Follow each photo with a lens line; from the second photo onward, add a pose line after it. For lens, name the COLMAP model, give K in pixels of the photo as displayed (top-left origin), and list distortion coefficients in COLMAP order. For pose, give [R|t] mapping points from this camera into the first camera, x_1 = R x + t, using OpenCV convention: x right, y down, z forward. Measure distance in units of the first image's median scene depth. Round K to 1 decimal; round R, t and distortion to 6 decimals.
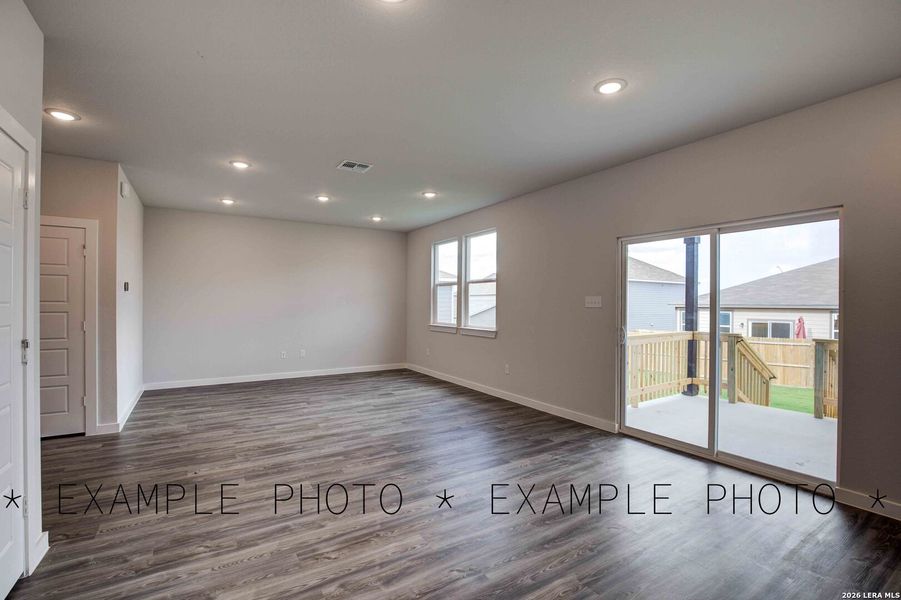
lens RADIAL K [[410.8, 0, 455.9], [0, 410.8, 304.2], [0, 0, 1]] dist [-0.030240, 0.000407]
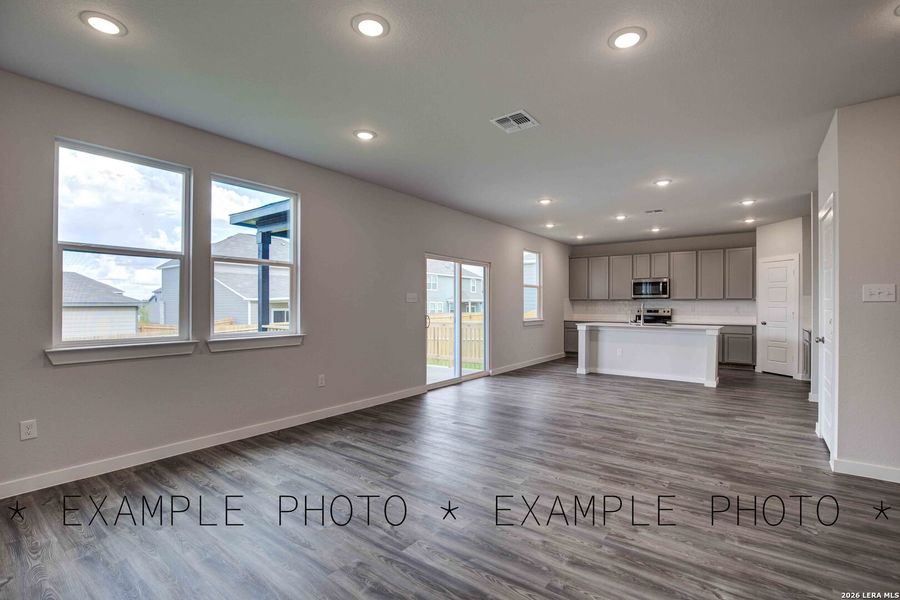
lens RADIAL K [[410.3, 0, 455.4], [0, 410.3, 304.2], [0, 0, 1]] dist [-0.030240, 0.000407]
pose [[-0.356768, -0.001749, 0.934191, -1.038872], [-0.001519, 0.999998, 0.001292, 0.013853], [-0.934192, -0.000959, -0.356770, 1.530590]]
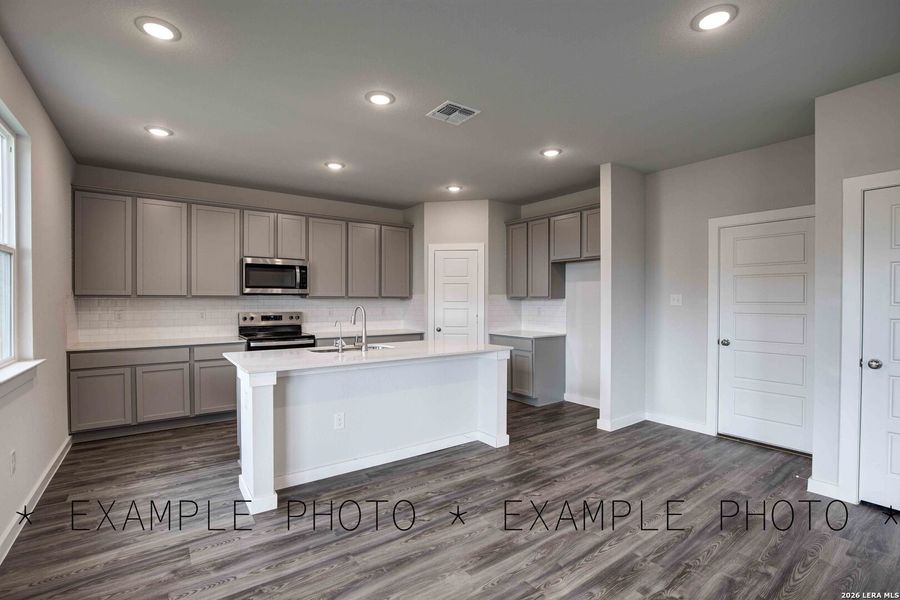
lens RADIAL K [[410.3, 0, 455.4], [0, 410.3, 304.2], [0, 0, 1]] dist [-0.030240, 0.000407]
pose [[-0.997532, -0.002056, -0.070178, 0.292436], [-0.002748, 0.999948, 0.009778, -0.002471], [0.070154, 0.009946, -0.997487, 0.962846]]
